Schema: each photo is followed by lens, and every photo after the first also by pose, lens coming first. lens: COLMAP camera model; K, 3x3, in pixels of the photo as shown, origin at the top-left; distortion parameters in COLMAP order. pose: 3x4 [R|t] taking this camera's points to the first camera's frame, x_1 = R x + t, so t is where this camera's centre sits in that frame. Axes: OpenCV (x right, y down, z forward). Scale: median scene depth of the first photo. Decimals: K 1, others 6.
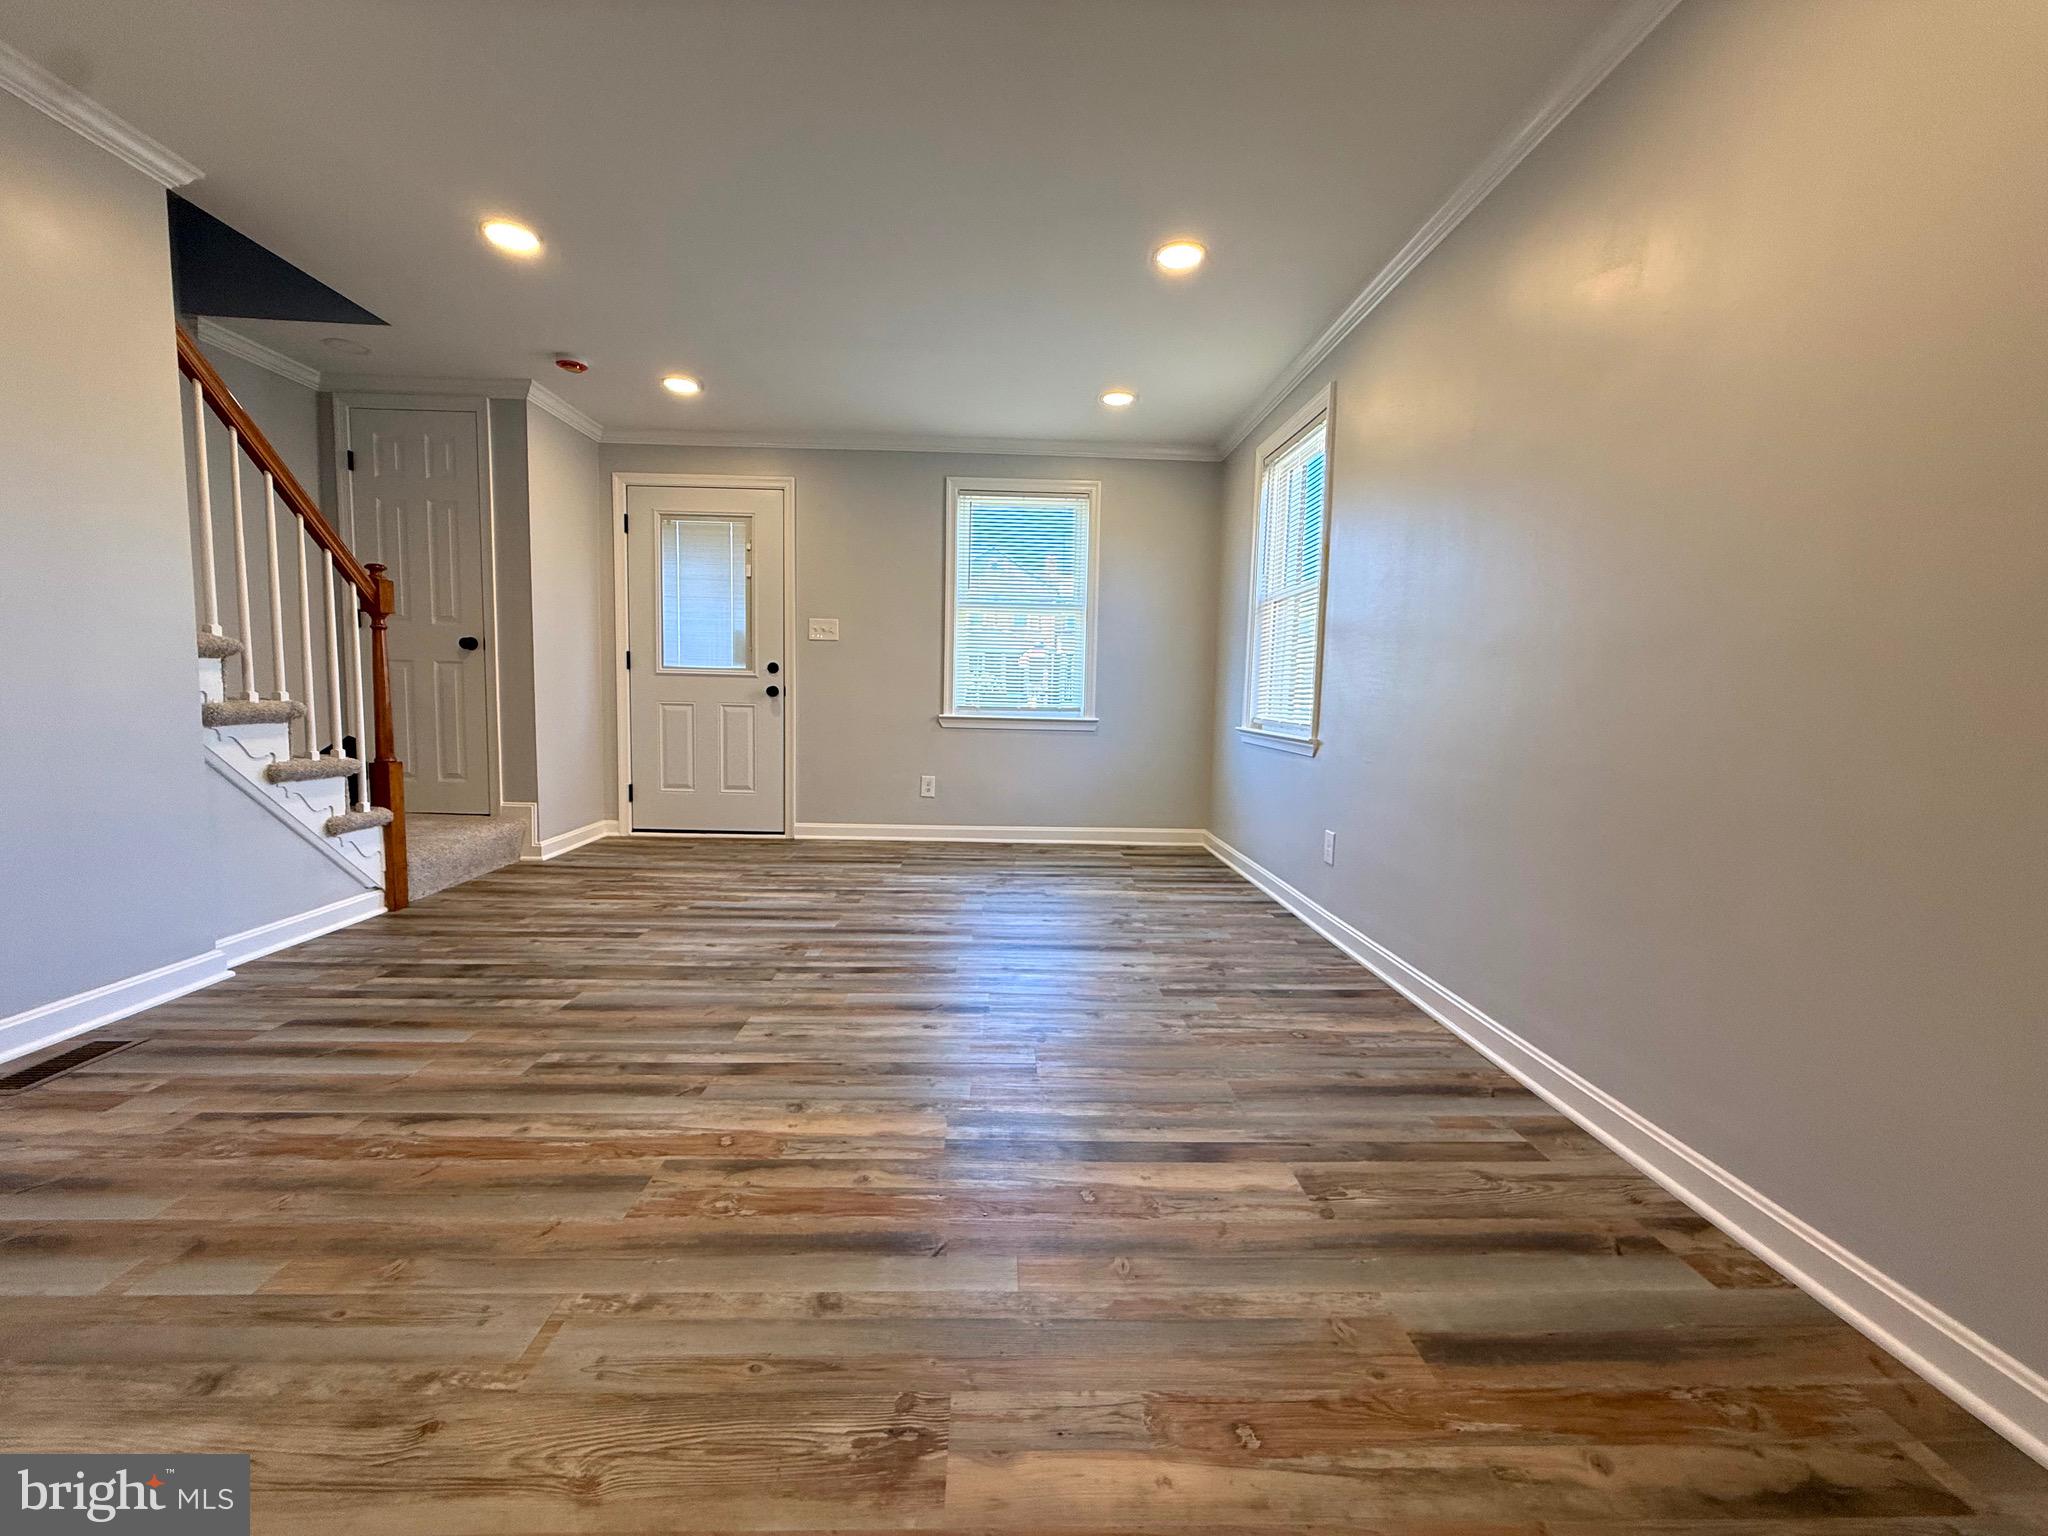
lens RADIAL K [[788.8, 0, 996.0], [0, 788.8, 767.1], [0, 0, 1]] dist [-0.005366, 0.001215]
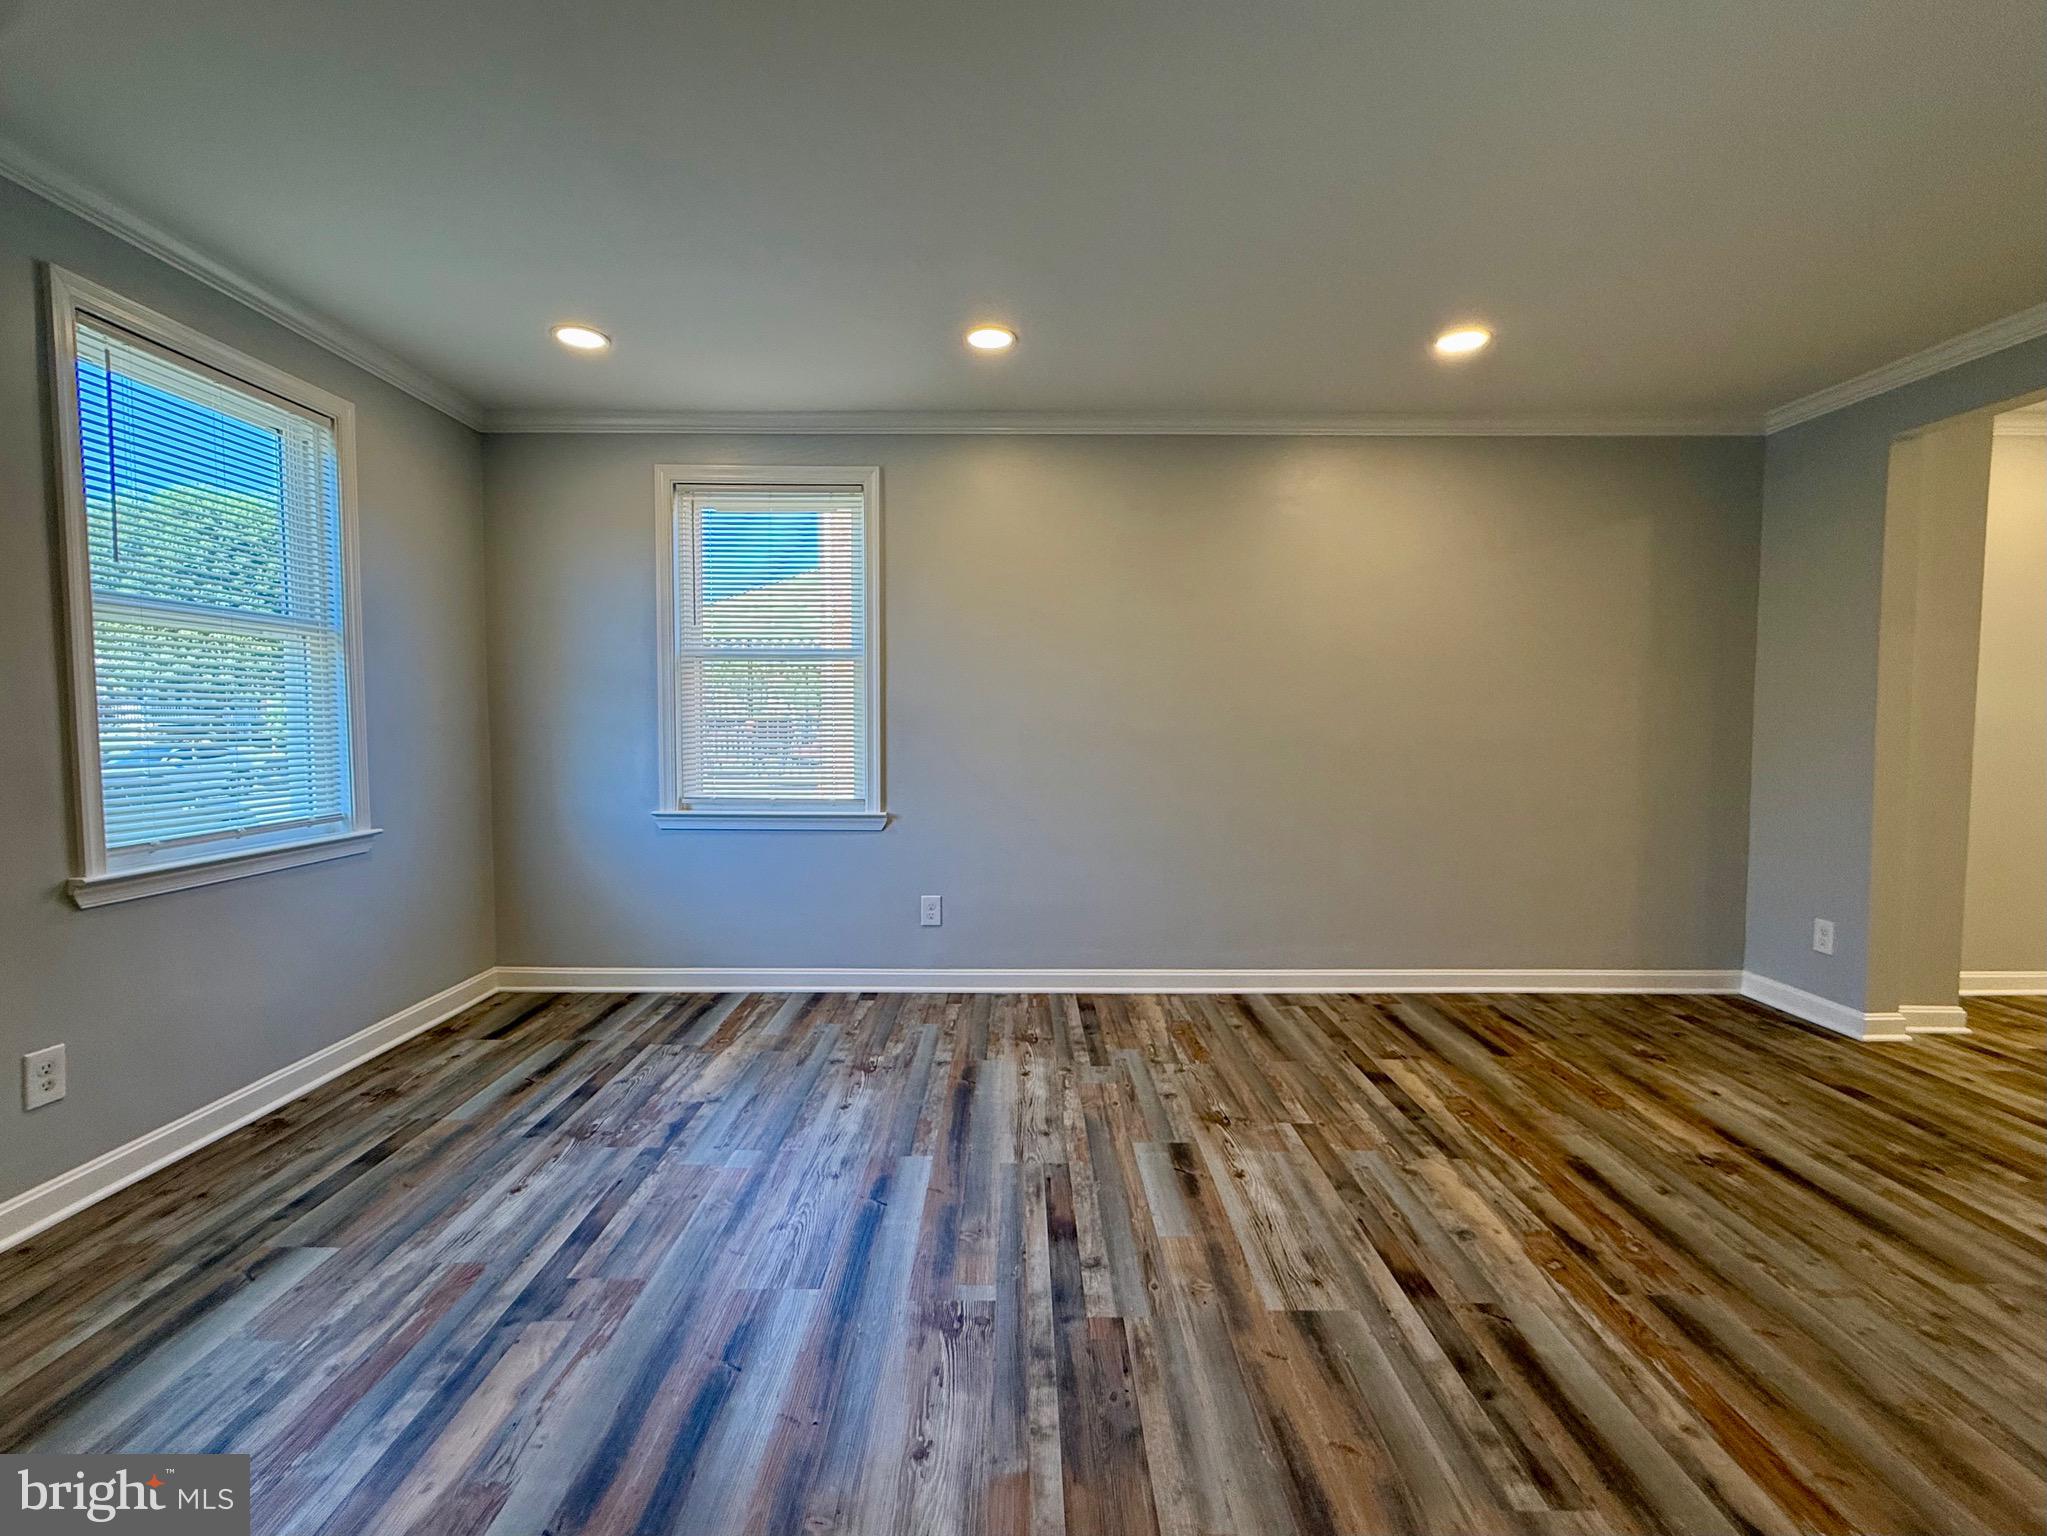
lens RADIAL K [[892.3, 0, 1012.3], [0, 892.3, 763.4], [0, 0, 1]] dist [0.007540, -0.001592]
pose [[0.025917, -0.073991, 0.996922, -1.240869], [0.095892, 0.992842, 0.071196, -0.278521], [-0.995054, 0.093751, 0.032826, 1.341425]]
